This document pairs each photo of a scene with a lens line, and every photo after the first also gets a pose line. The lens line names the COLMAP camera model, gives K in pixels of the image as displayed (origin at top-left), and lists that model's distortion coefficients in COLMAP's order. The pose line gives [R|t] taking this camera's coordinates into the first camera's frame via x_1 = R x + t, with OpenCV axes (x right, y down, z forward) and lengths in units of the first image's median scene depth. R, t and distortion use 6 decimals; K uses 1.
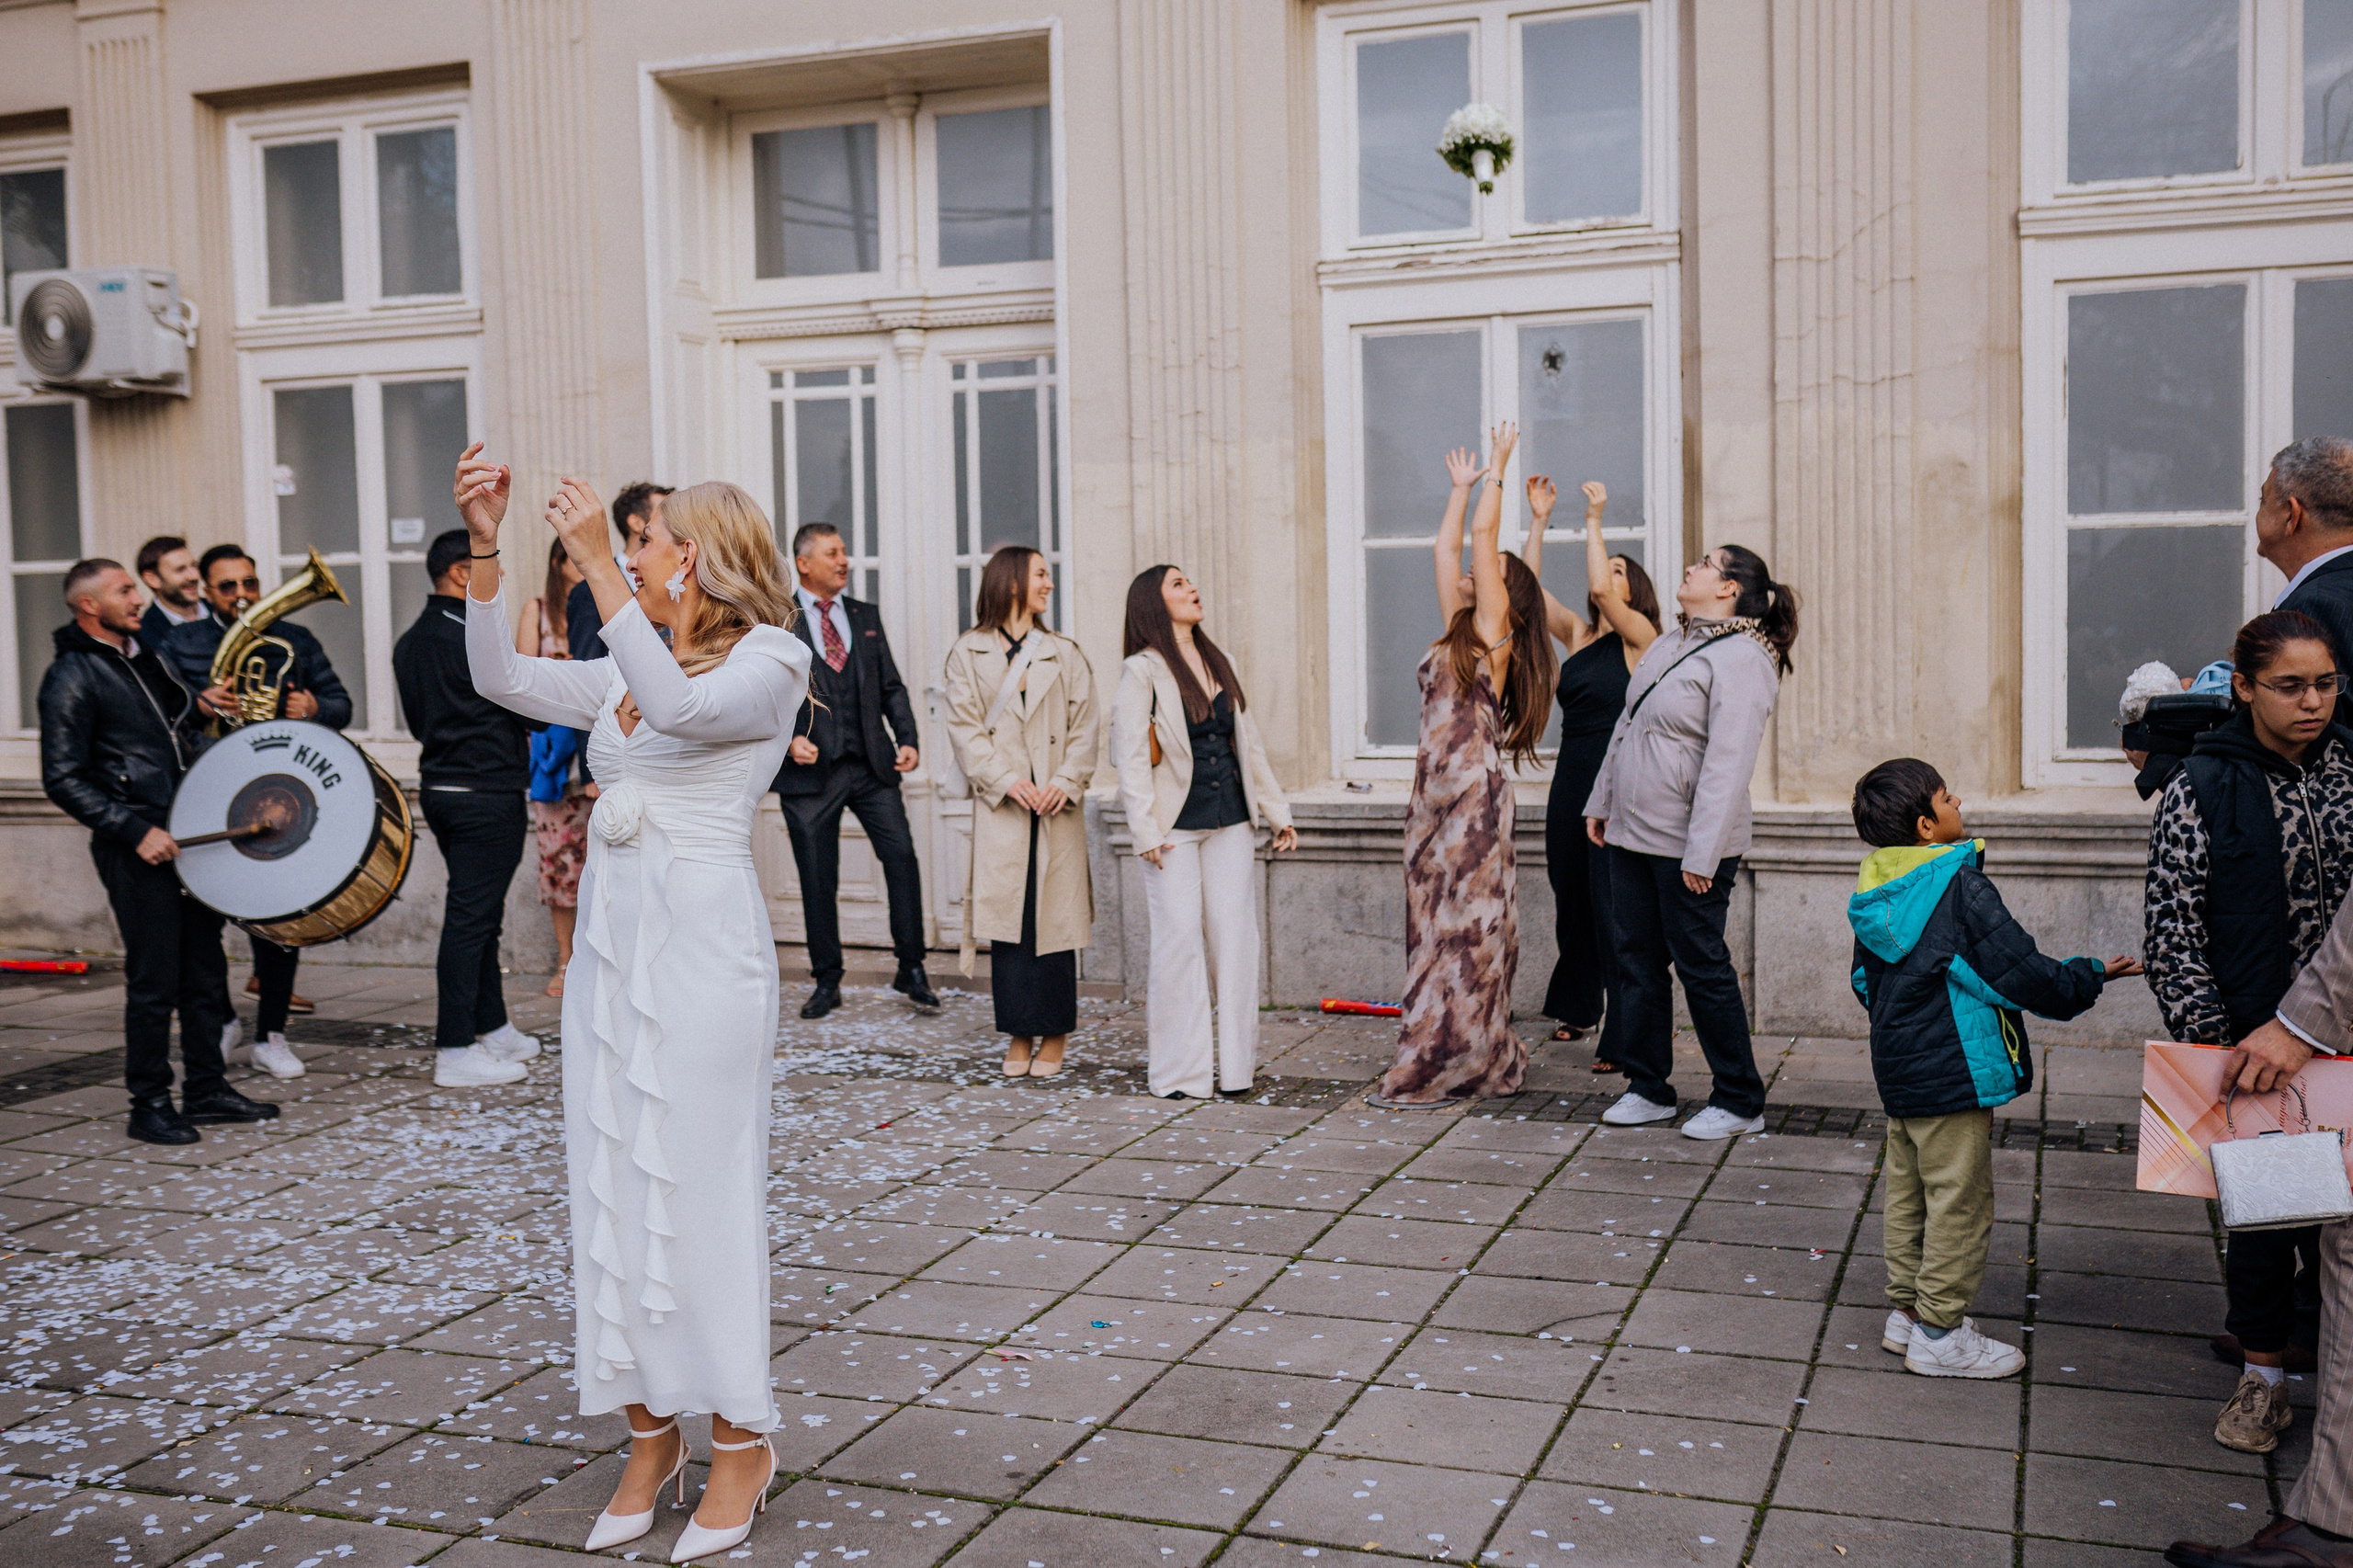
lens RADIAL K [[2455.9, 0, 1180.8], [0, 2455.9, 776.9], [0, 0, 1]] dist [-0.005277, 0.000000]
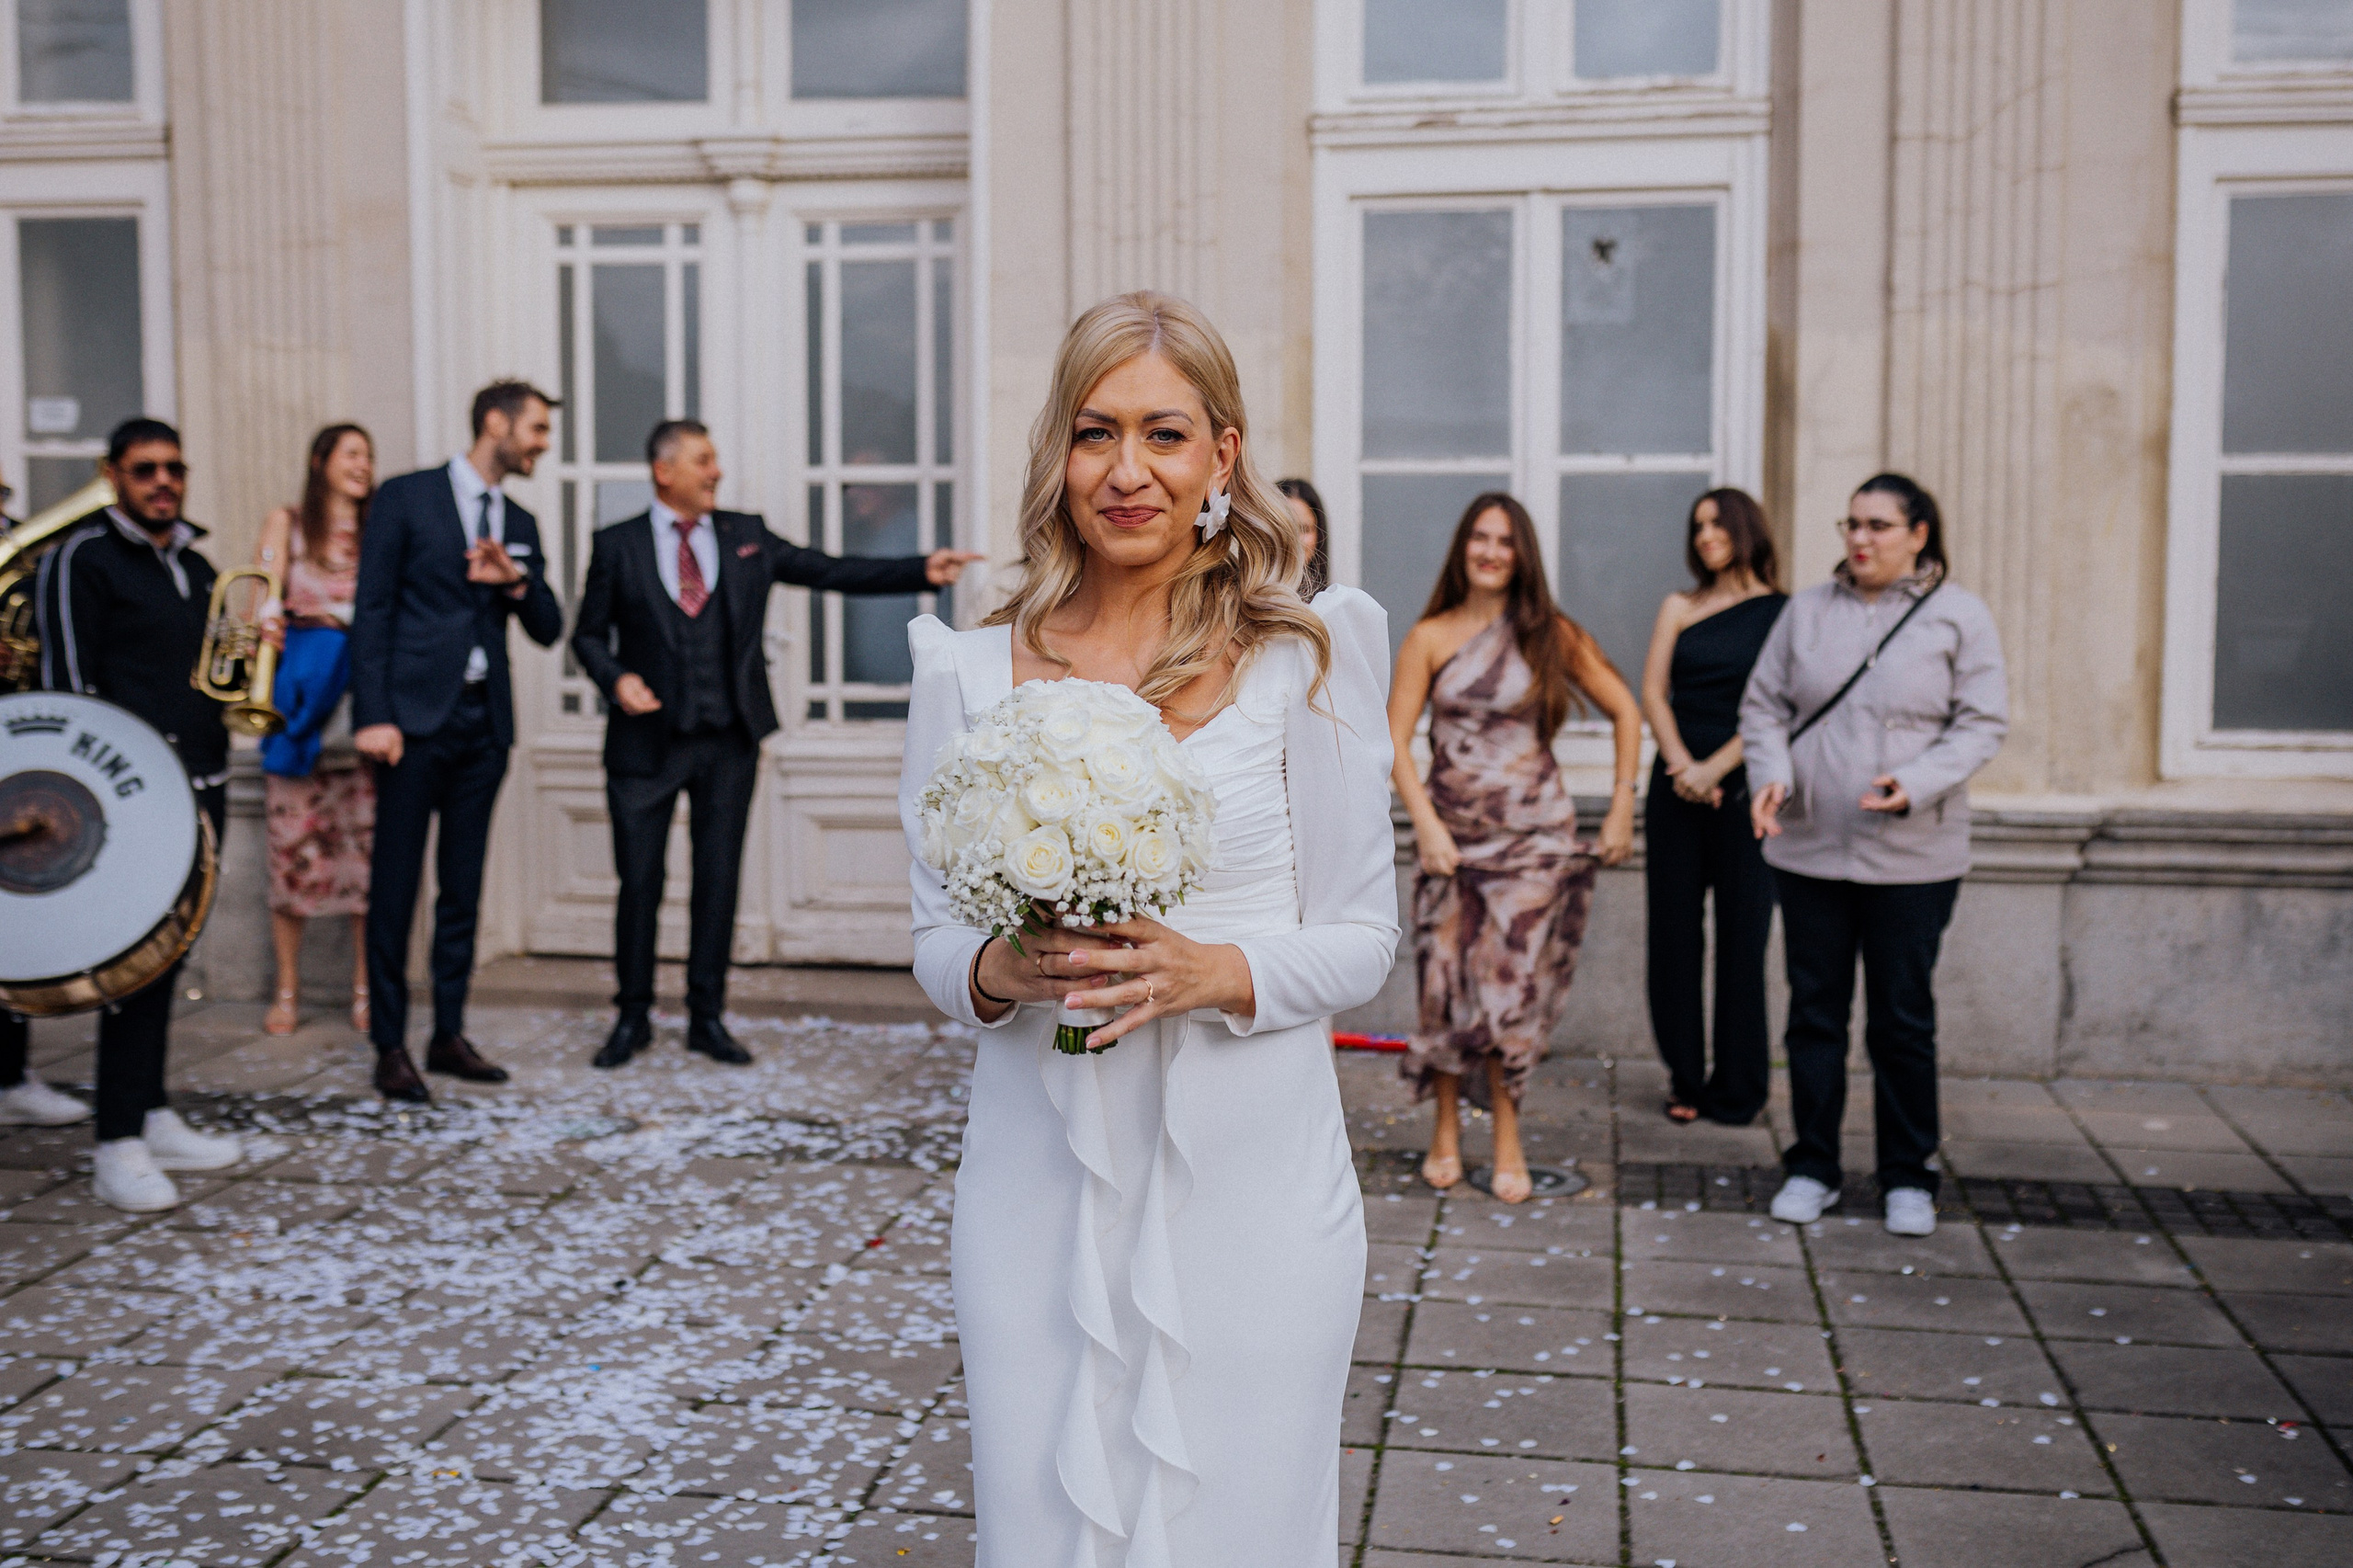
lens RADIAL K [[2455.9, 0, 1114.1], [0, 2455.9, 727.4], [0, 0, 1]] dist [-0.005277, 0.000000]
pose [[0.980884, 0.006588, 0.194482, -0.174721], [-0.009000, 0.999893, 0.011526, -0.019321], [-0.194385, -0.013056, 0.980838, 0.239011]]
